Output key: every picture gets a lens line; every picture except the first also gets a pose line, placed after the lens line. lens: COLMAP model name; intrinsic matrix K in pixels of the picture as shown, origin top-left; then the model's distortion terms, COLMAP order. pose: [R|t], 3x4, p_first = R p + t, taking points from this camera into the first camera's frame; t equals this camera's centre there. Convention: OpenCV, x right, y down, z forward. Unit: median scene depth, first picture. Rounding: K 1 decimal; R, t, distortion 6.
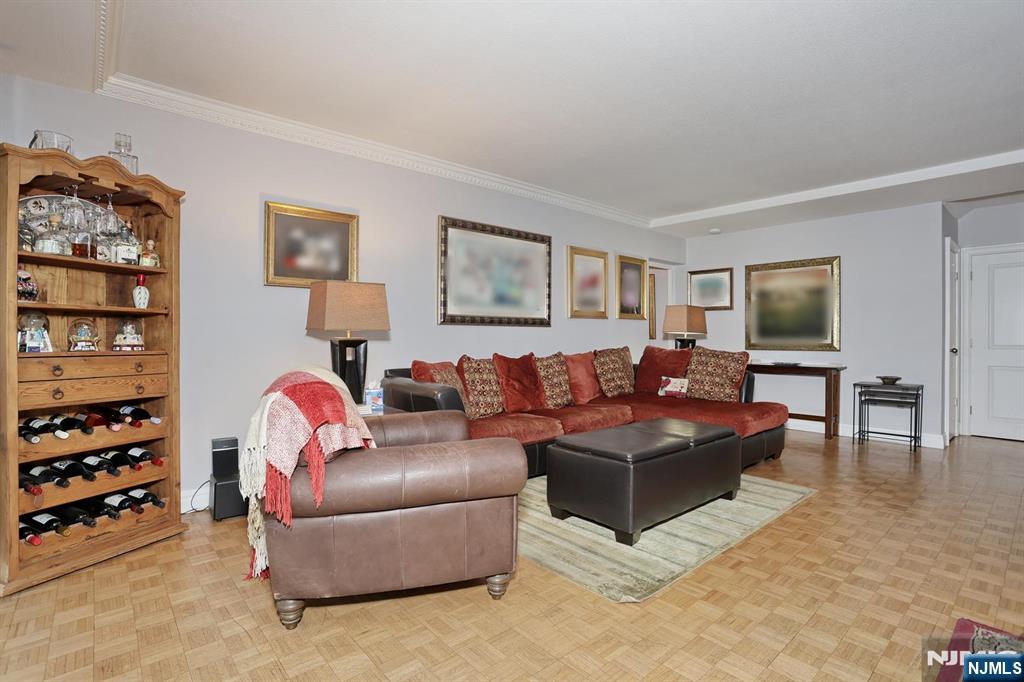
lens RADIAL K [[496.3, 0, 505.9], [0, 496.3, 342.6], [0, 0, 1]] dist [-0.064667, 0.024366]
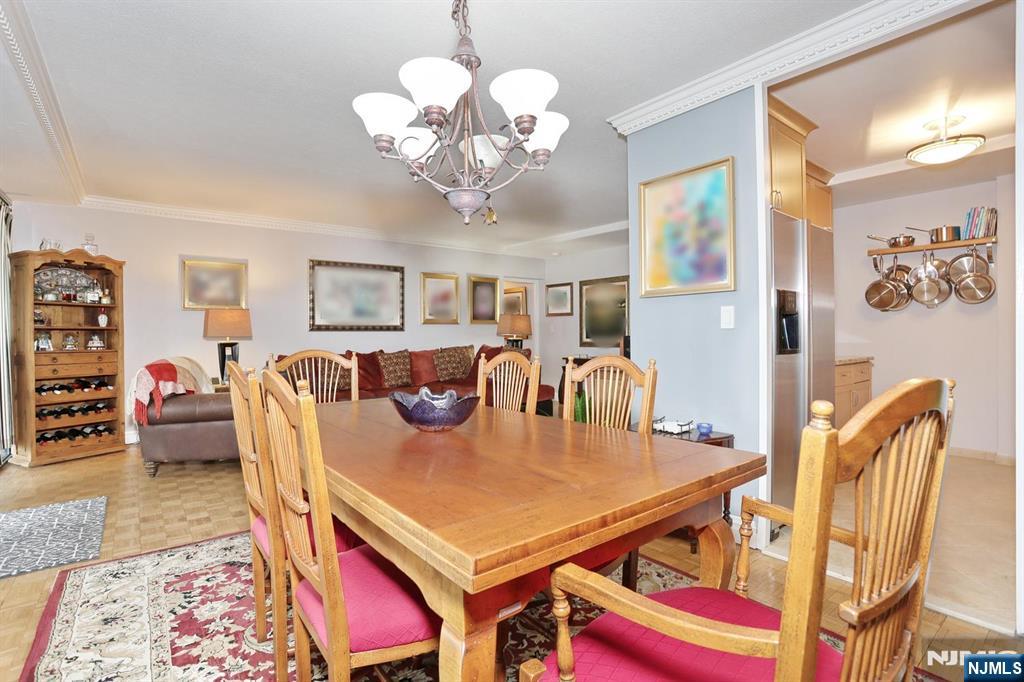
lens RADIAL K [[496.3, 0, 506.7], [0, 496.3, 343.4], [0, 0, 1]] dist [-0.064667, 0.024366]
pose [[0.998605, -0.007397, -0.052274, 0.867787], [0.007689, 0.999956, 0.005393, -0.005500], [0.052231, -0.005787, 0.998618, -0.735855]]
